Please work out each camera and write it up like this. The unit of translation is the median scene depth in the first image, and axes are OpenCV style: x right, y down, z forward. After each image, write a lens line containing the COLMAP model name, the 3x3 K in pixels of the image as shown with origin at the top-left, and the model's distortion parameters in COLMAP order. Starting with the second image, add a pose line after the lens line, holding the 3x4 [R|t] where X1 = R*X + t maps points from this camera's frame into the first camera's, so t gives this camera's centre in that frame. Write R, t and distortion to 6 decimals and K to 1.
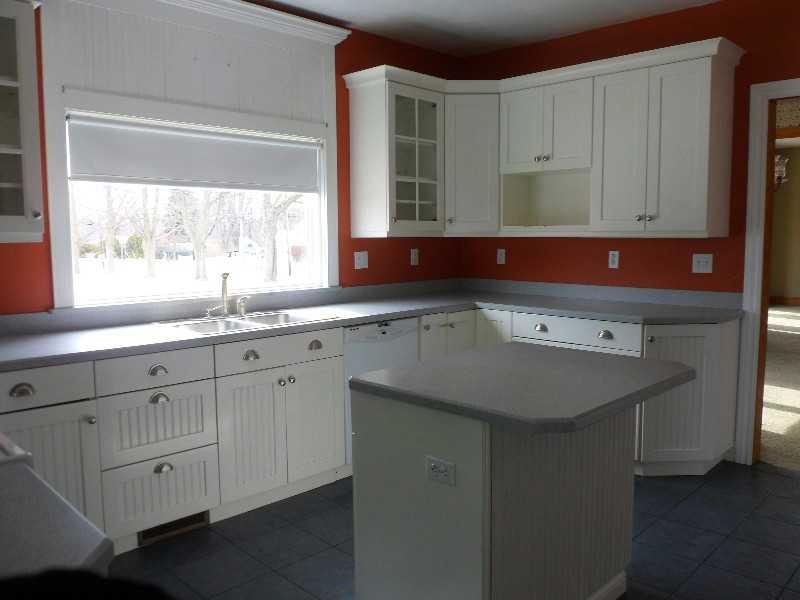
lens RADIAL K [[659.0, 0, 400.7], [0, 659.0, 304.1], [0, 0, 1]] dist [-0.025390, 0.000537]
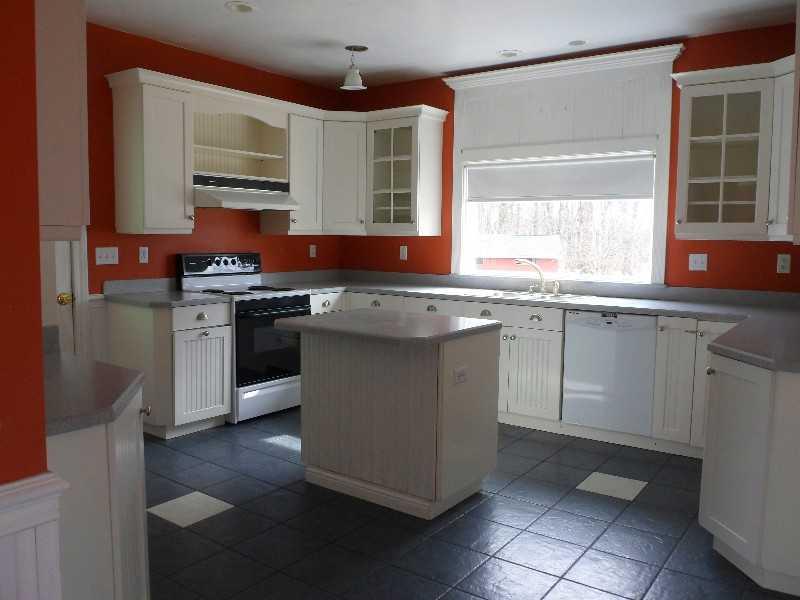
lens RADIAL K [[659.0, 0, 400.9], [0, 659.0, 295.2], [0, 0, 1]] dist [-0.025390, 0.000537]
pose [[0.164215, 0.093906, -0.981944, 0.921287], [-0.118742, 0.990102, 0.074828, -0.040799], [0.979252, 0.104310, 0.173740, 0.417114]]
